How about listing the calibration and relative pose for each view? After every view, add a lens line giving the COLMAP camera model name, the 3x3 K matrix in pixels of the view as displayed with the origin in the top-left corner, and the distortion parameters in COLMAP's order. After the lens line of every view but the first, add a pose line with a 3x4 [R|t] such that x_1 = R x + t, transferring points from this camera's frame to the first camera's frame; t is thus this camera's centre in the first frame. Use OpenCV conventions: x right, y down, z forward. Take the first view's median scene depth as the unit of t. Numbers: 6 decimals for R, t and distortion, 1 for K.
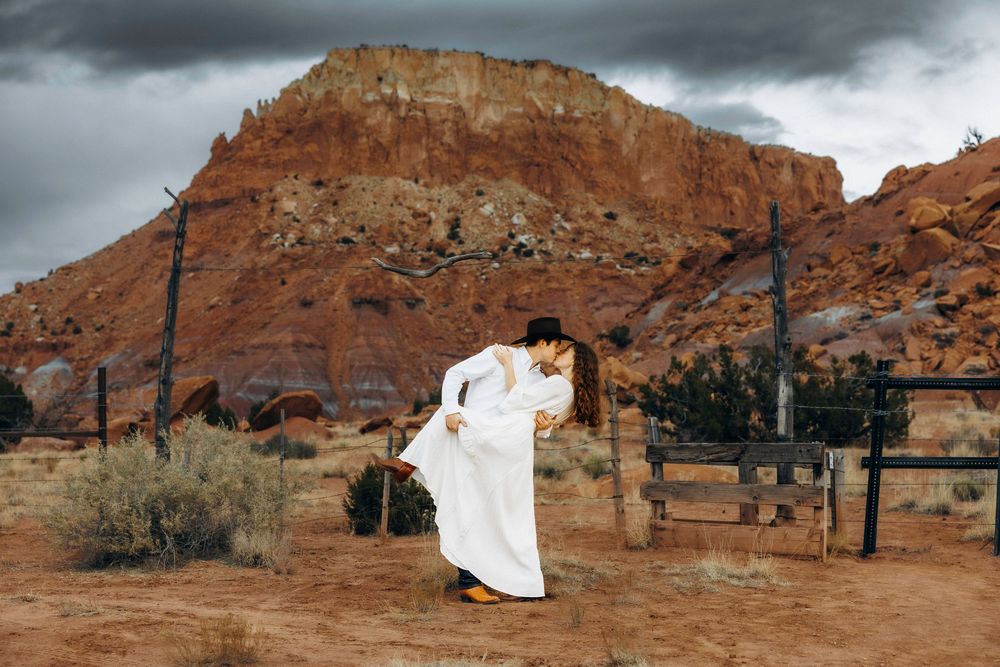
lens RADIAL K [[1493.9, 0, 500.0], [0, 1493.9, 333.5], [0, 0, 1]] dist [-0.013843, -0.001506]
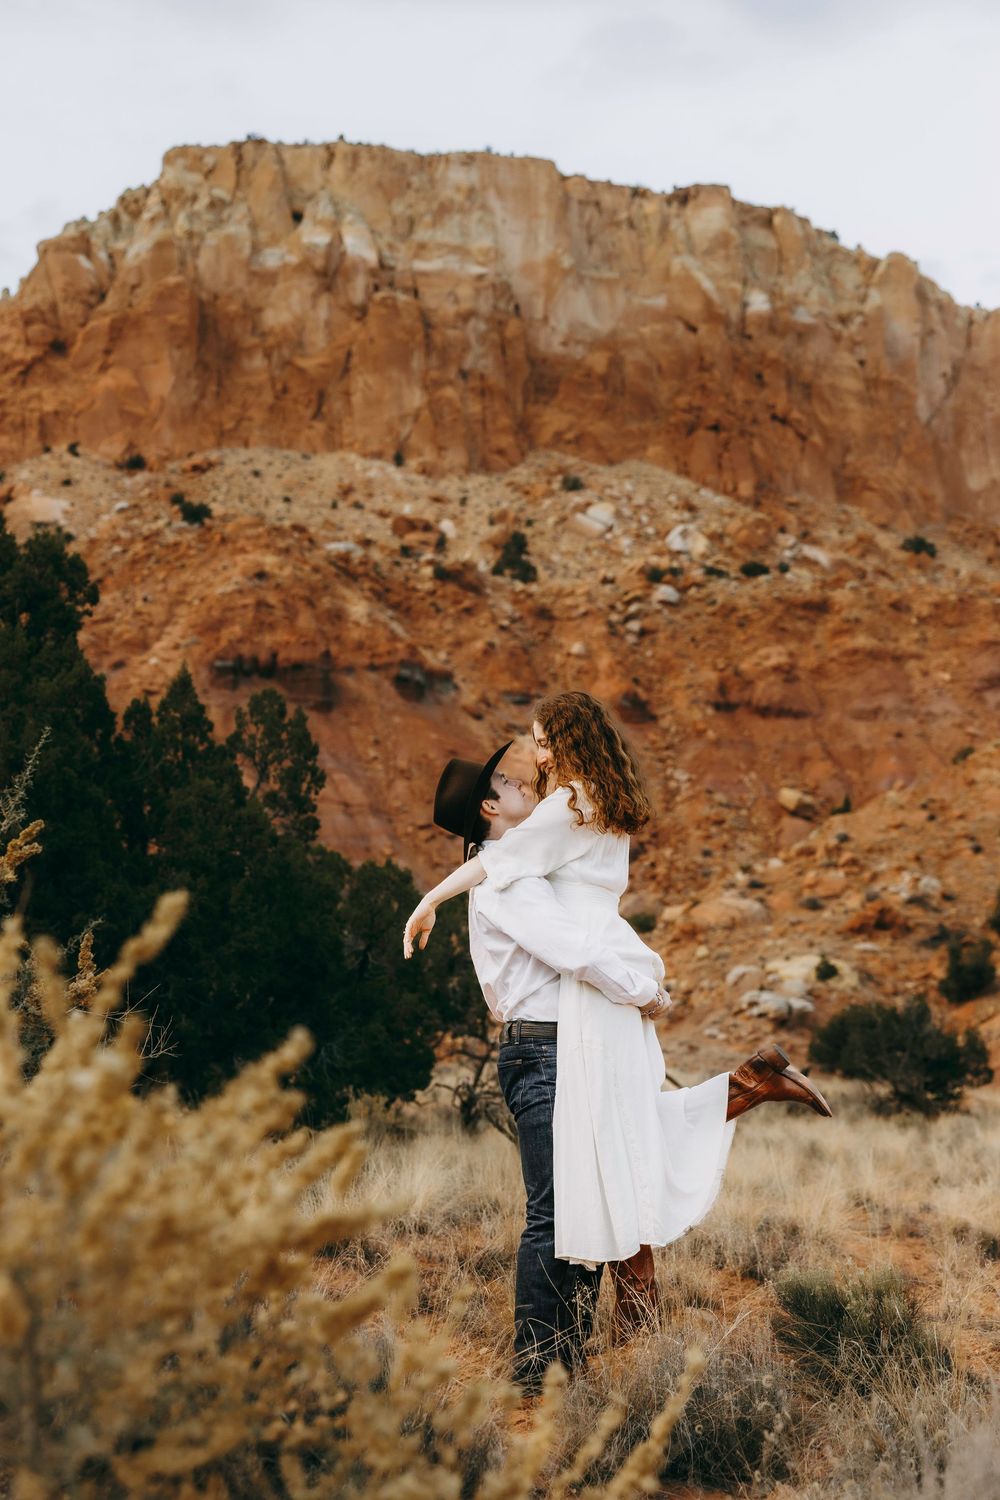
lens RADIAL K [[2481.7, 0, 500.0], [0, 2481.7, 750.0], [0, 0, 1]] dist [0.015346, -0.013250]
pose [[0.999816, -0.019155, 0.000348, -0.031789], [0.019091, 0.994612, -0.101890, 0.032586], [0.001606, 0.101878, 0.994796, 0.385631]]
